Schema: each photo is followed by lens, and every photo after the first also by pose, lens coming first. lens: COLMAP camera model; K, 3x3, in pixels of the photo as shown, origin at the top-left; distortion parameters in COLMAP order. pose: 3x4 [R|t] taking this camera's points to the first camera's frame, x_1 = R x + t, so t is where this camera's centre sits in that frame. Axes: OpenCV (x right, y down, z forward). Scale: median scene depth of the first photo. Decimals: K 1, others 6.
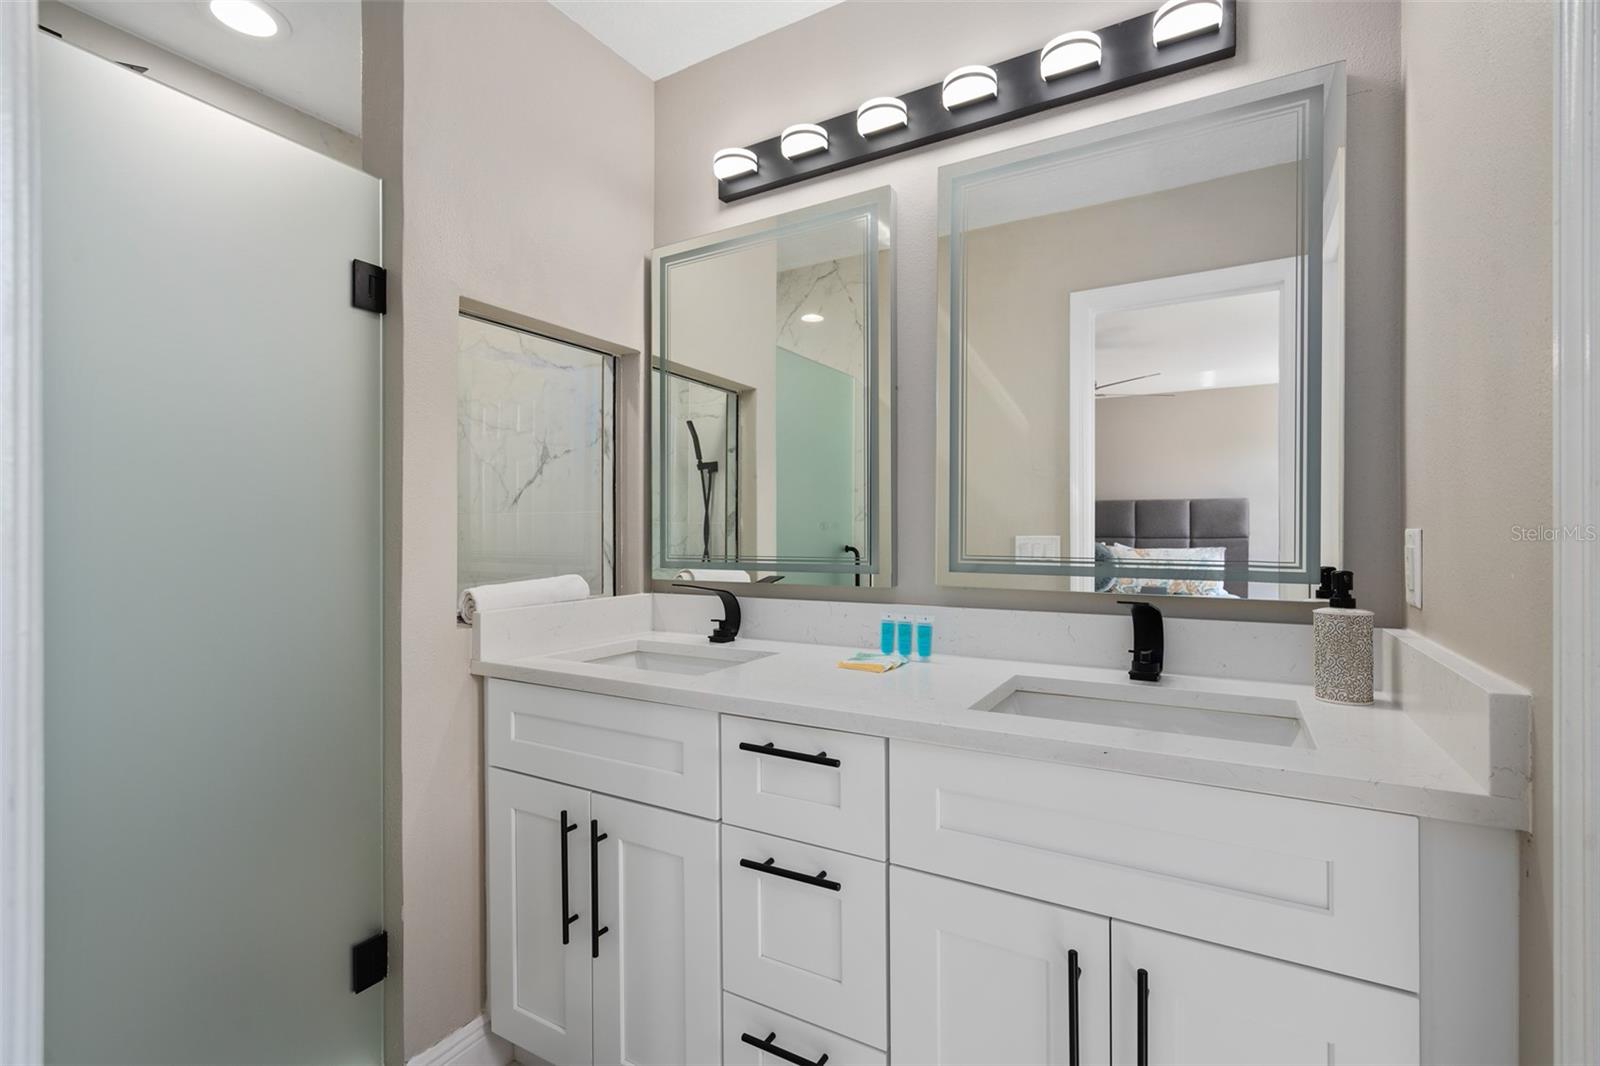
lens RADIAL K [[733.6, 0, 804.2], [0, 733.6, 534.0], [0, 0, 1]] dist [-0.003125, 0.000743]
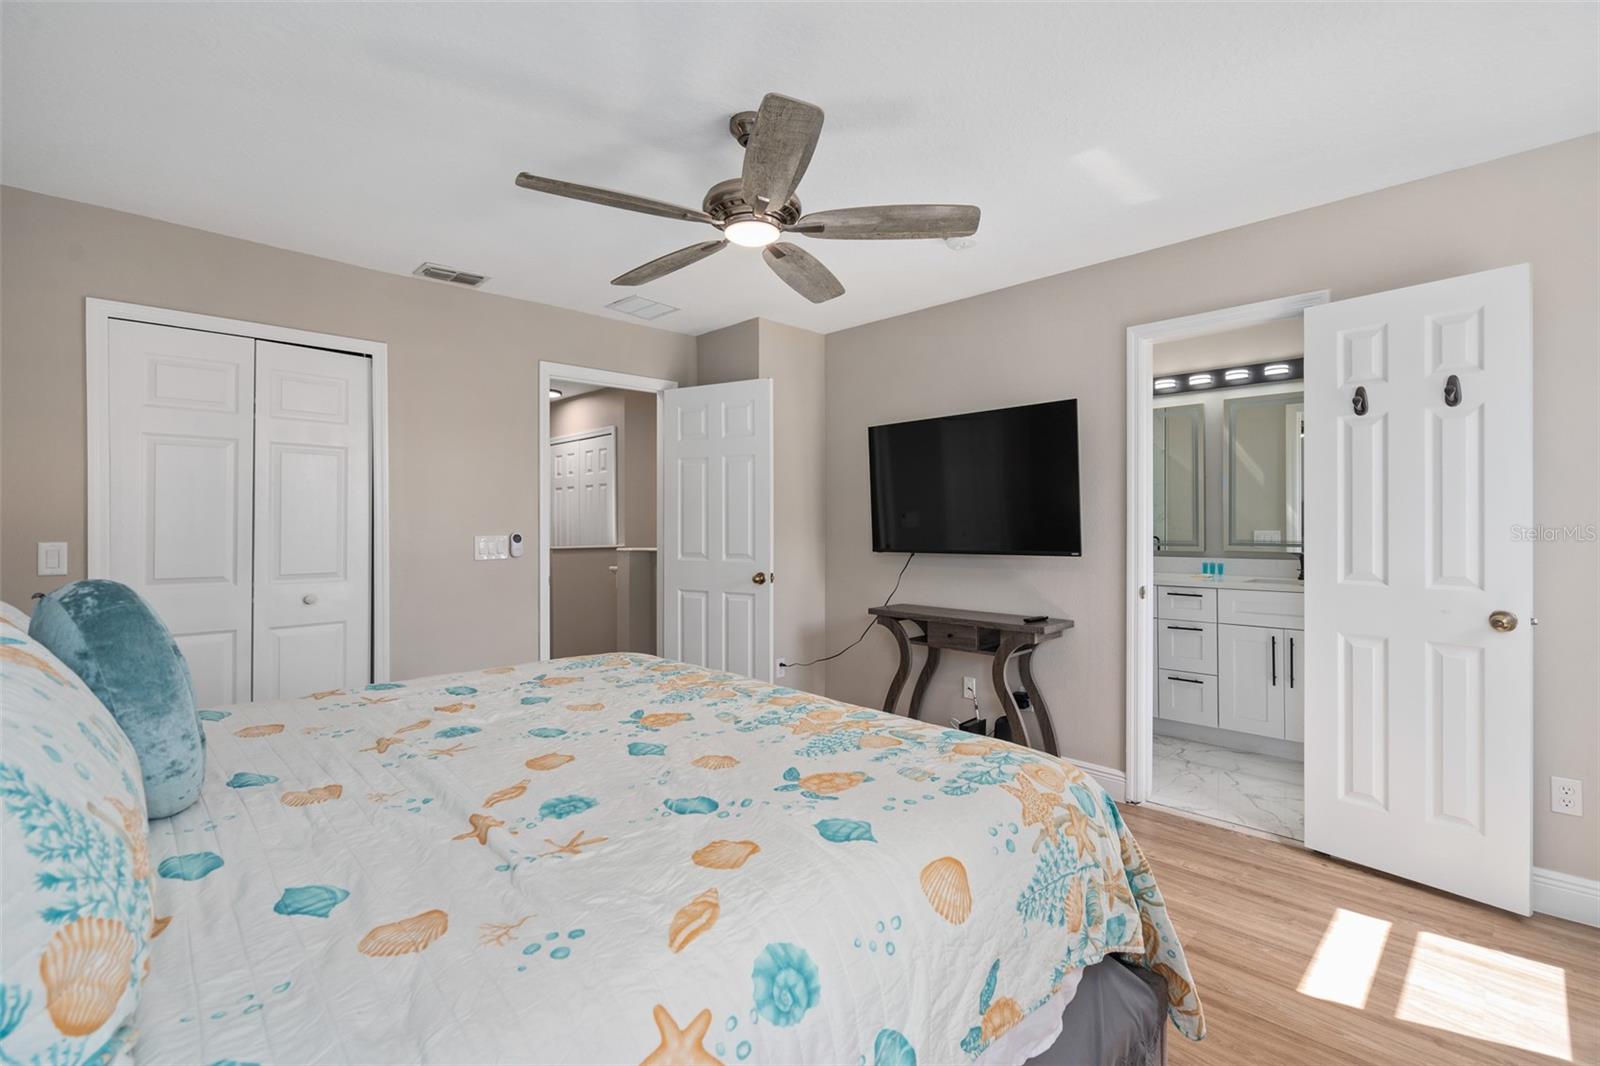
lens RADIAL K [[733.6, 0, 789.9], [0, 733.6, 526.0], [0, 0, 1]] dist [-0.003125, 0.000743]
pose [[0.961828, -0.002866, -0.273640, -0.666272], [0.004910, 0.999965, 0.006786, -0.052877], [0.273611, -0.007870, 0.961808, -2.210137]]
